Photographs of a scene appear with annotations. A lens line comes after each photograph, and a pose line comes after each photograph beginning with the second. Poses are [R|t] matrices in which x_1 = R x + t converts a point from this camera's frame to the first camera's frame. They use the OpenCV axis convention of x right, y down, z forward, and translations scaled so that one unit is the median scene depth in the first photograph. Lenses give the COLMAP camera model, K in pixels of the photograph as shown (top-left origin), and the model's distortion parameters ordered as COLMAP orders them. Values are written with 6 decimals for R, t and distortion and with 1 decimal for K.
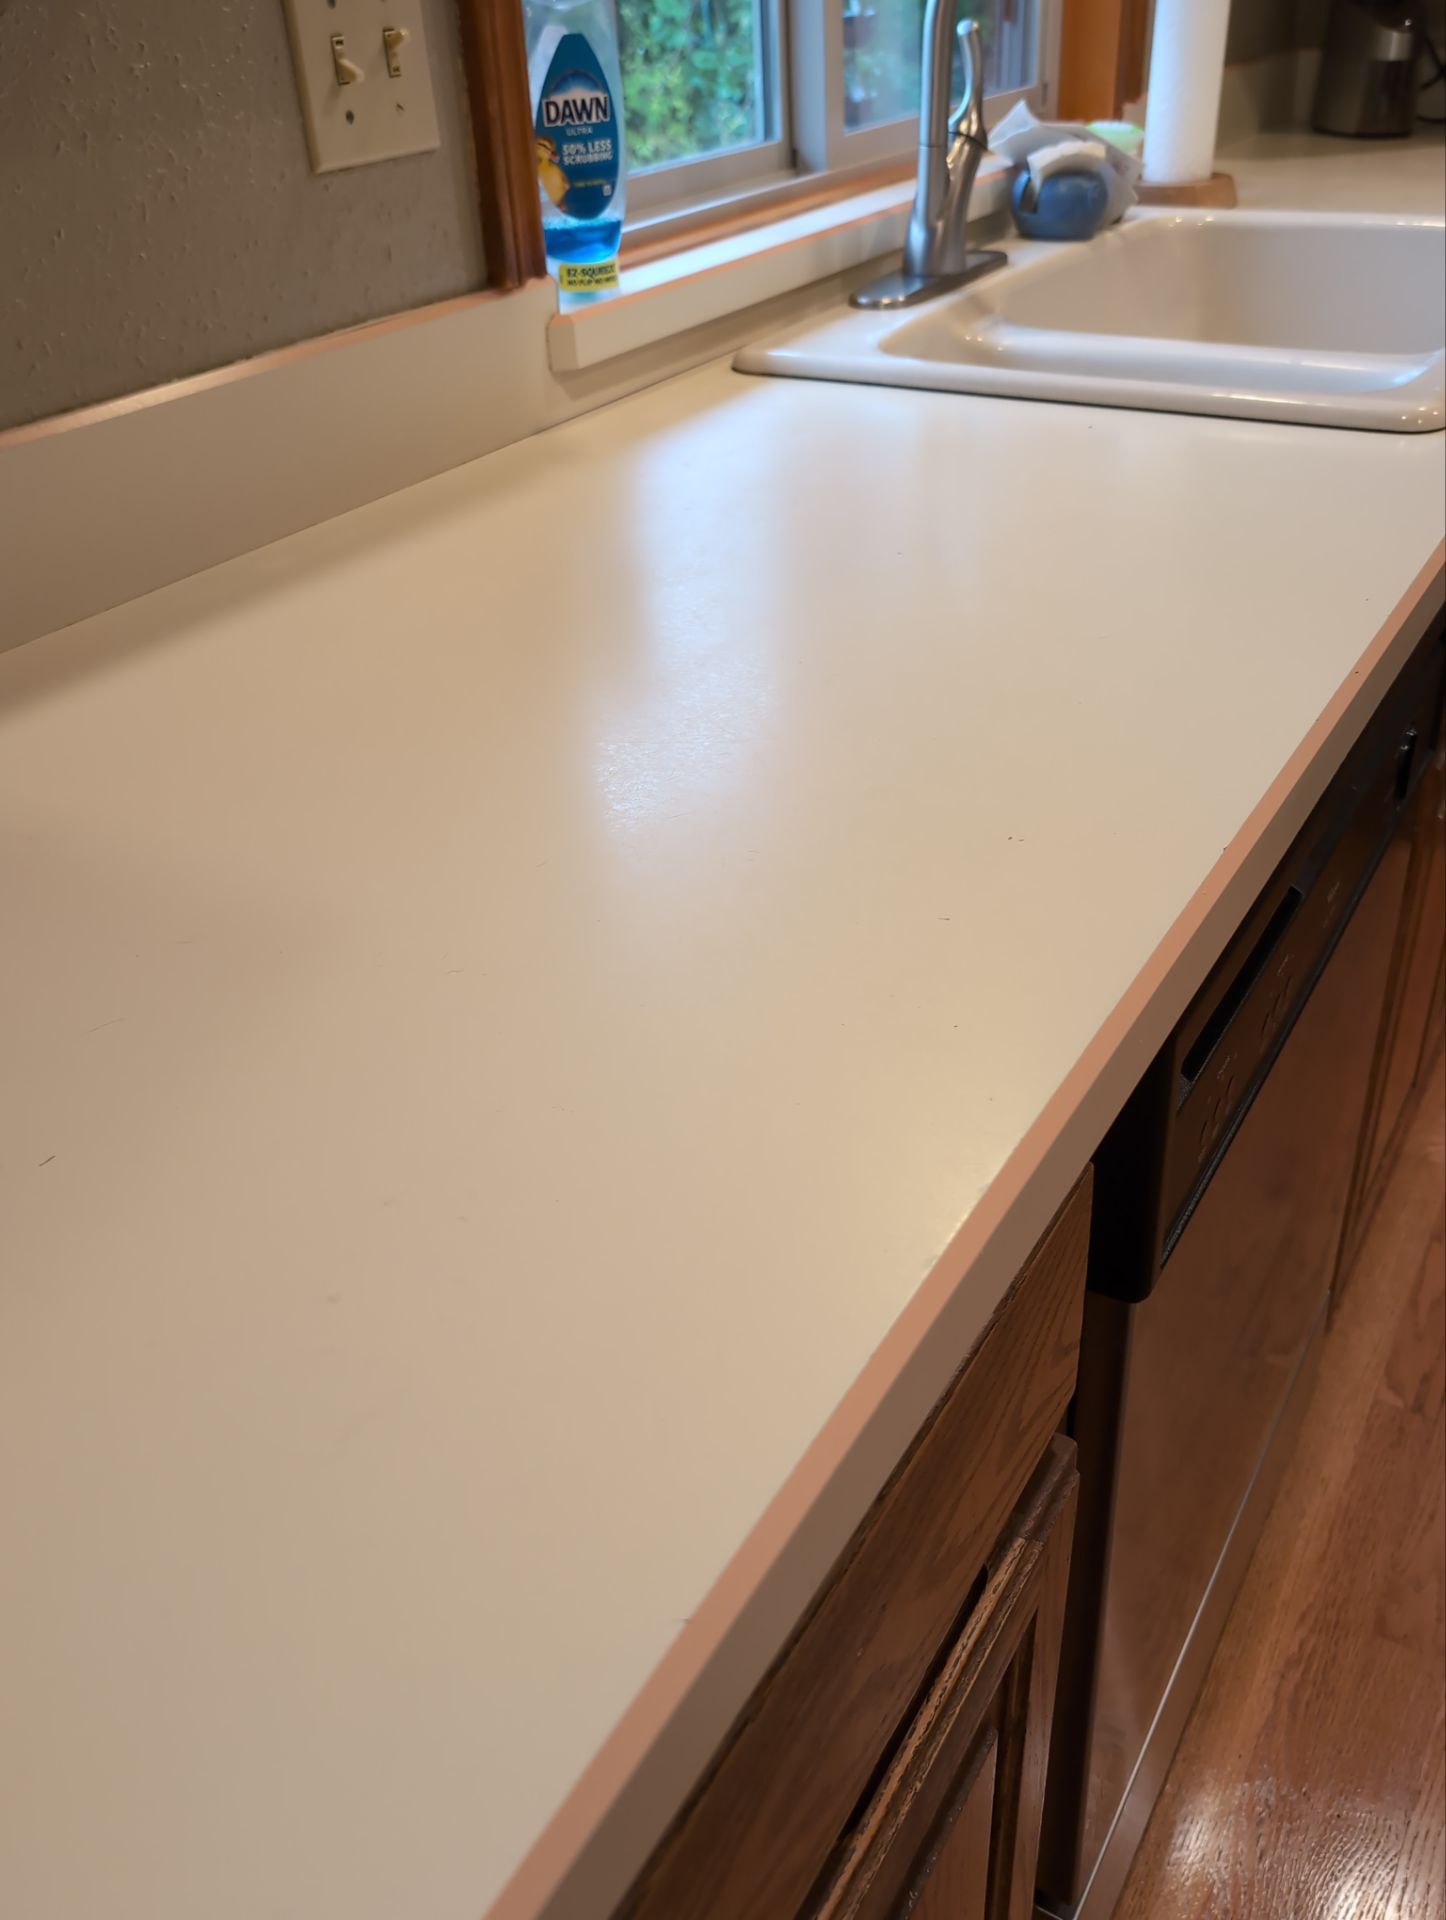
lens RADIAL K [[1626.6, 0, 723.0], [0, 1626.6, 960.0], [0, 0, 1]] dist [-0.031119, 0.016658]
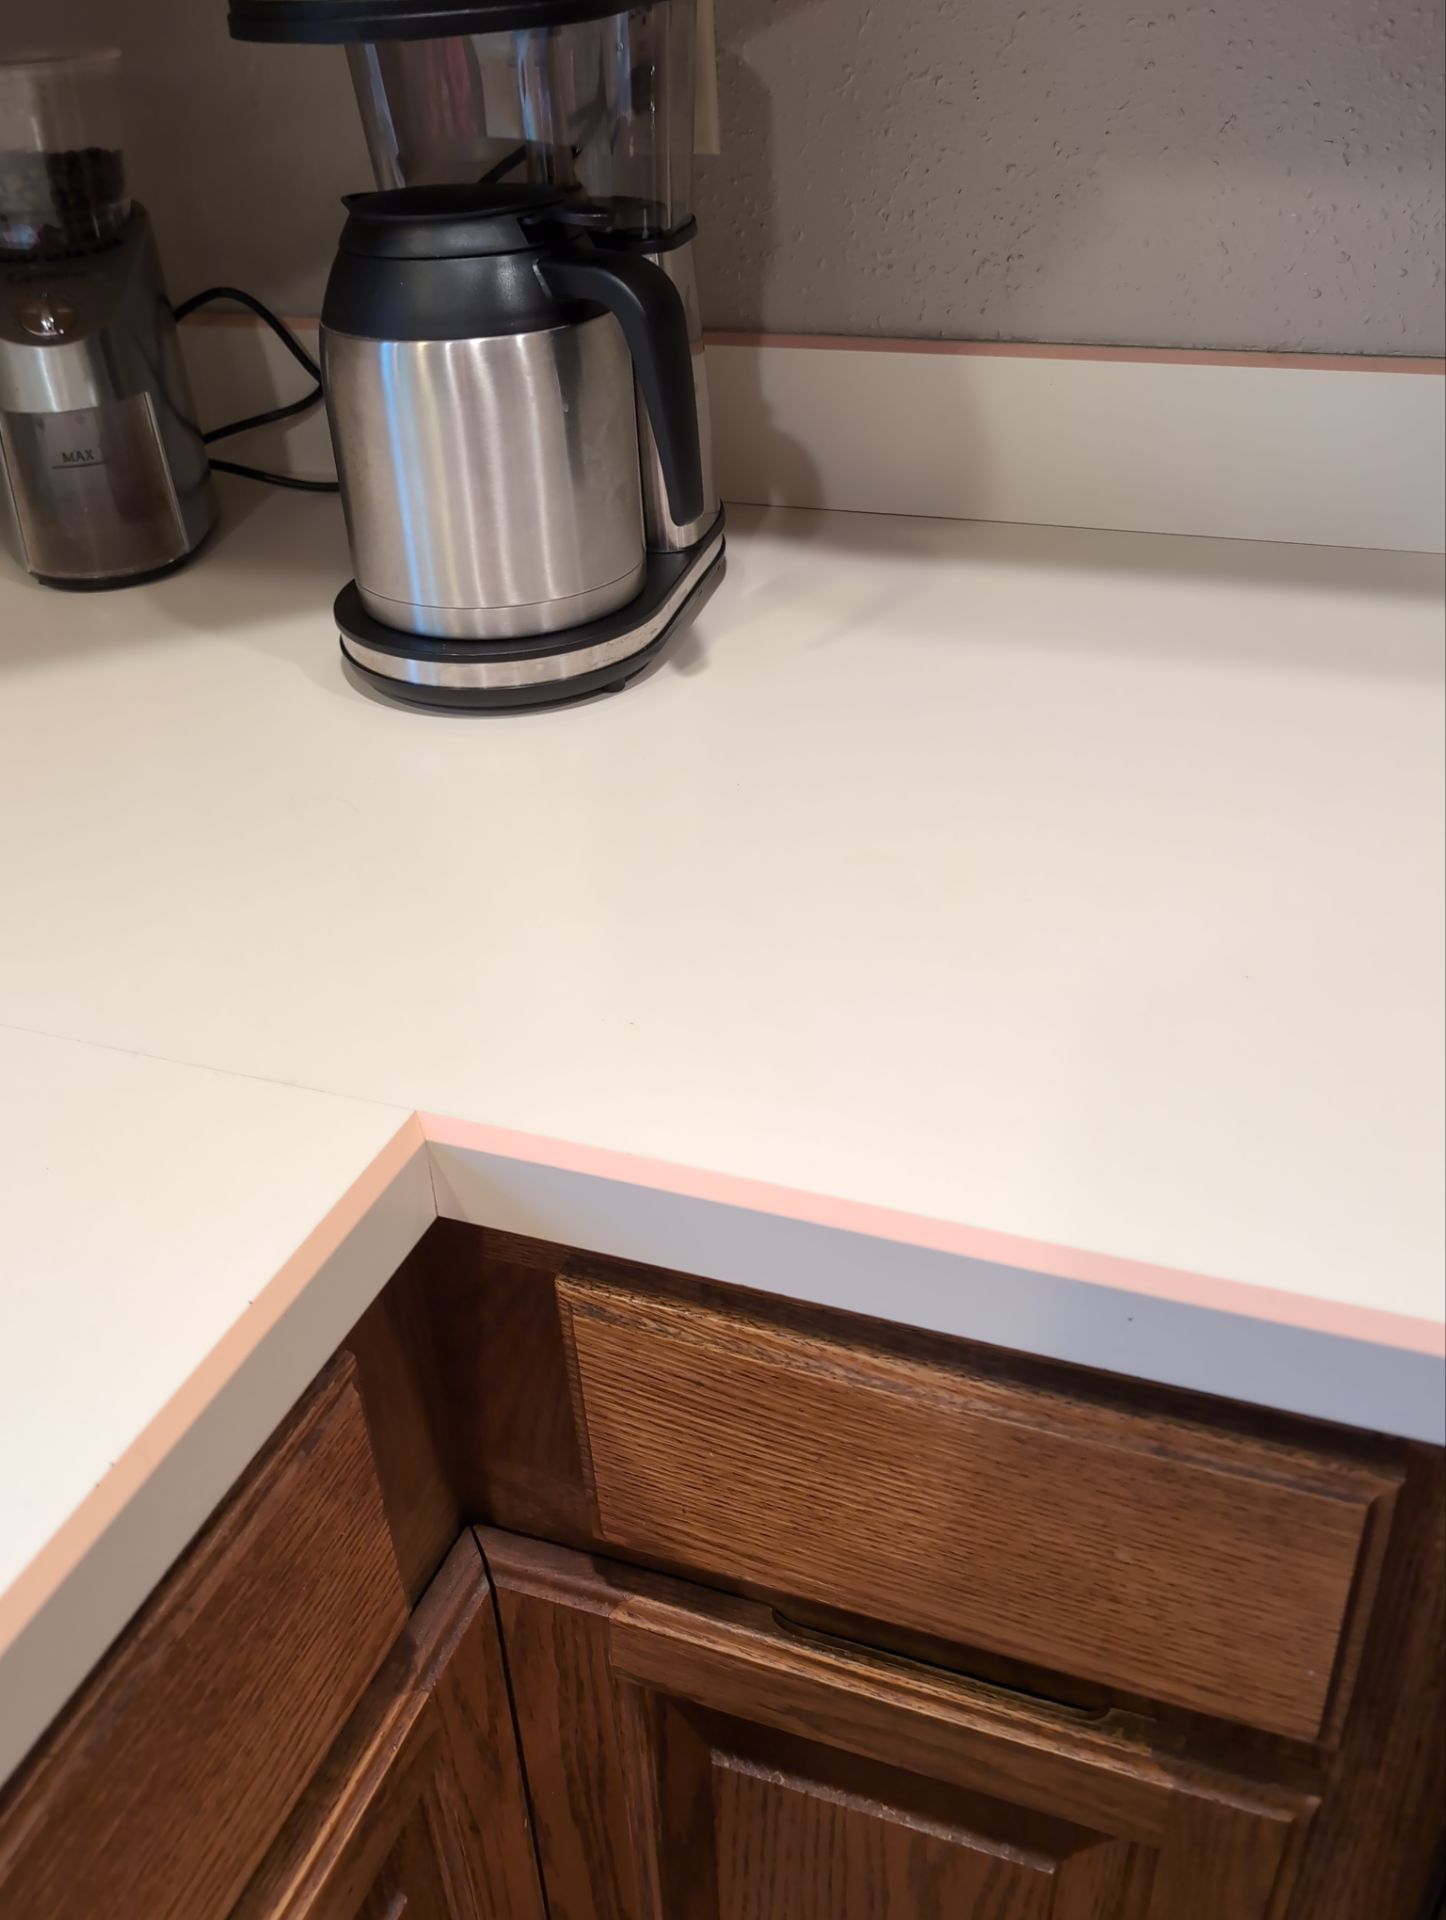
lens RADIAL K [[1704.8, 0, 723.0], [0, 1704.8, 960.0], [0, 0, 1]] dist [-0.039369, -0.002802]
pose [[0.981655, -0.091803, 0.167111, 0.974392], [0.093648, 0.995600, -0.003177, -0.811464], [-0.166084, 0.018768, 0.985933, 1.132626]]
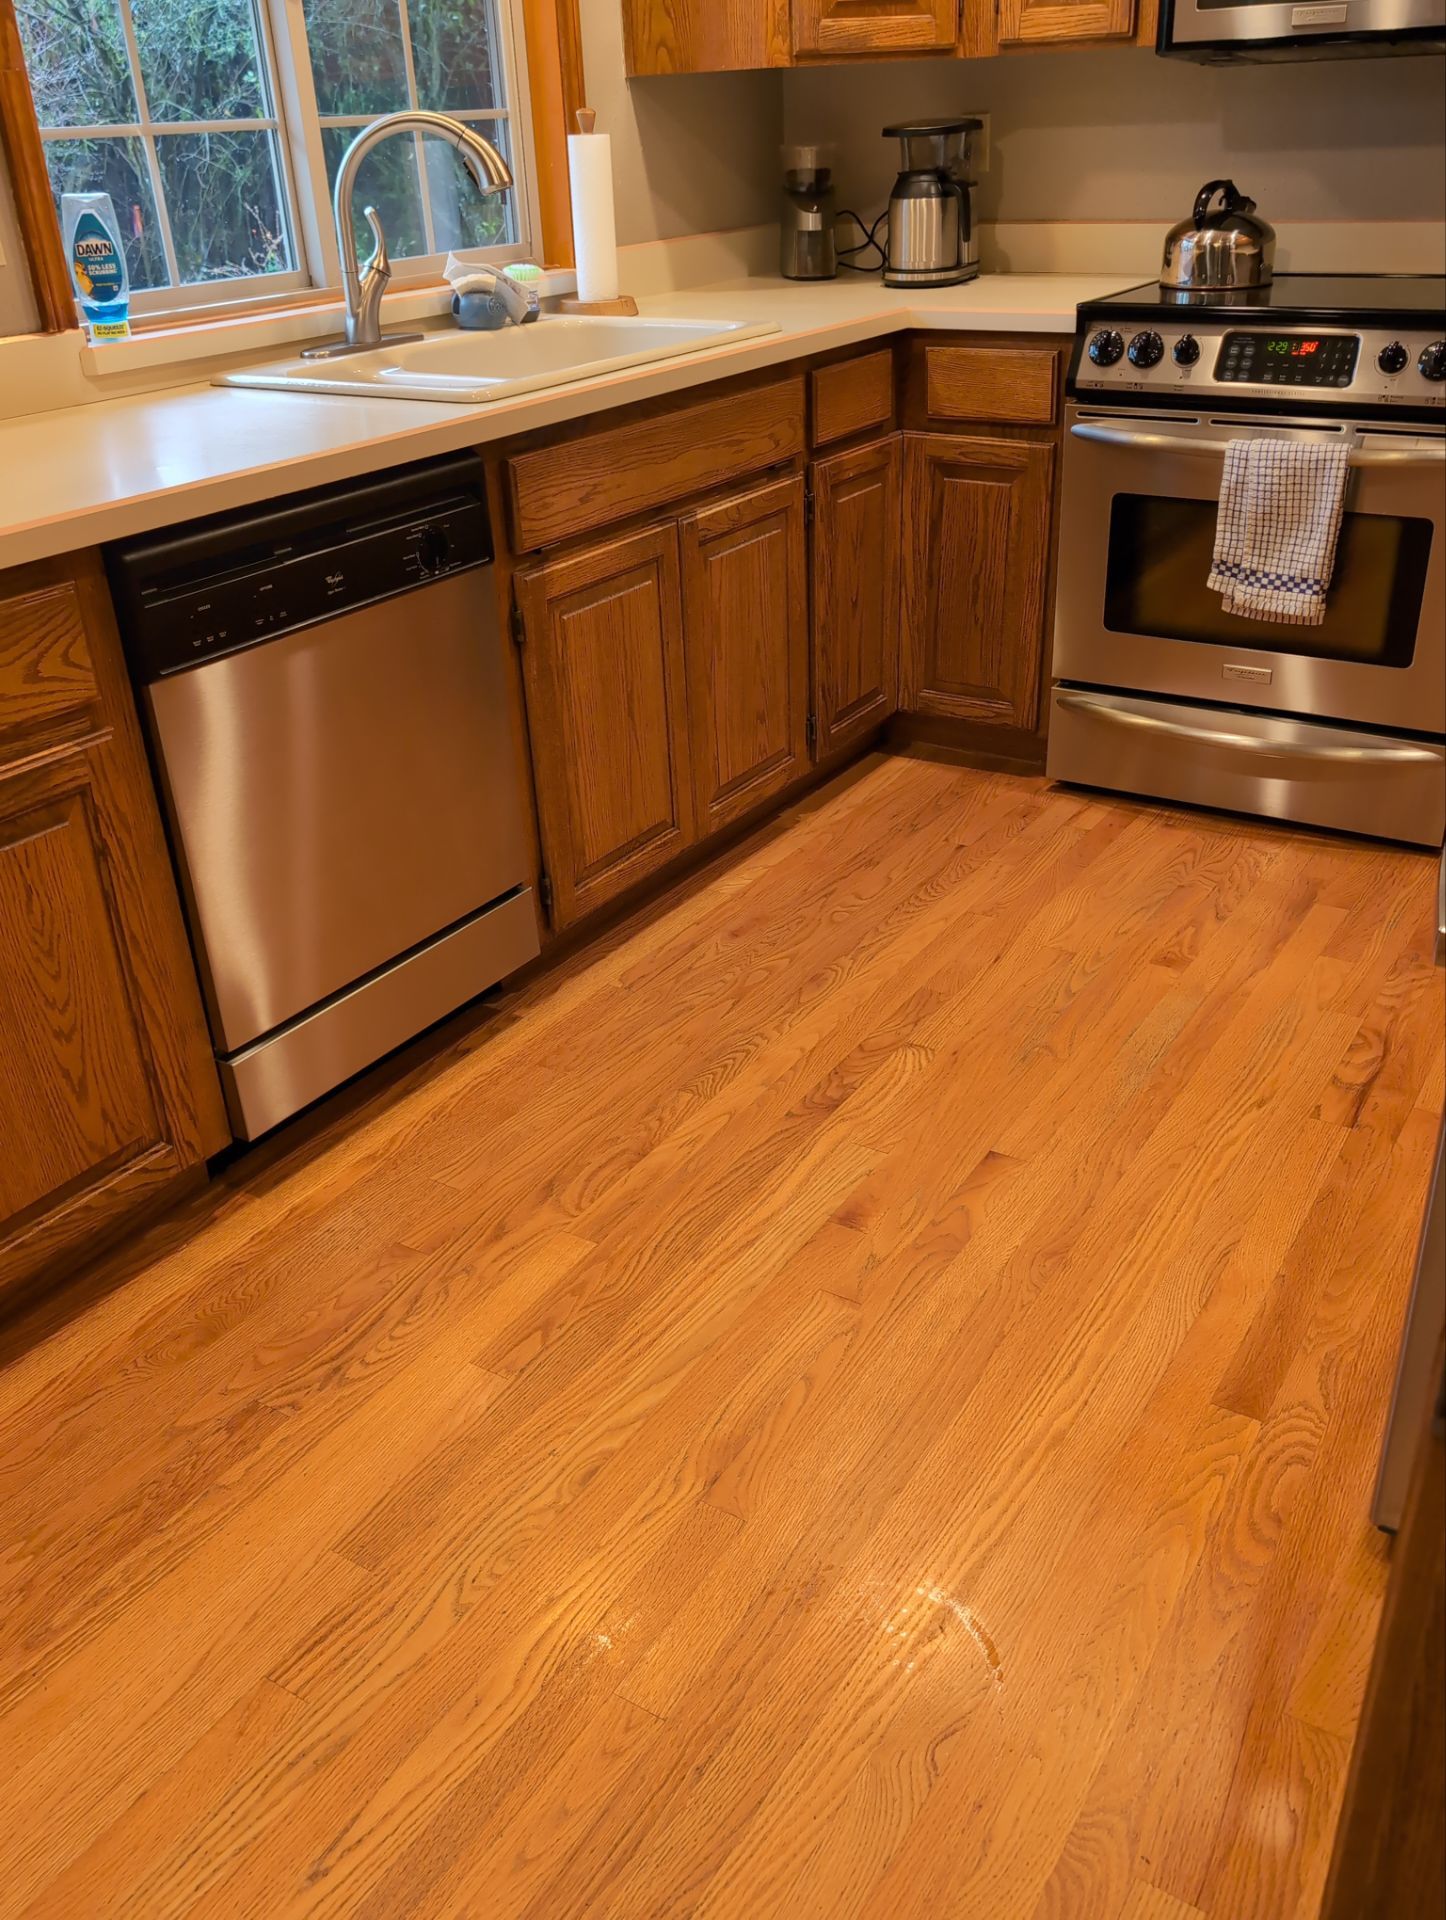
lens RADIAL K [[1626.6, 0, 723.0], [0, 1626.6, 960.0], [0, 0, 1]] dist [-0.031119, 0.016658]
pose [[0.999646, 0.022996, -0.013366, 0.728816], [-0.024024, 0.996289, -0.082655, 0.502598], [0.011416, 0.082947, 0.996489, -0.919323]]
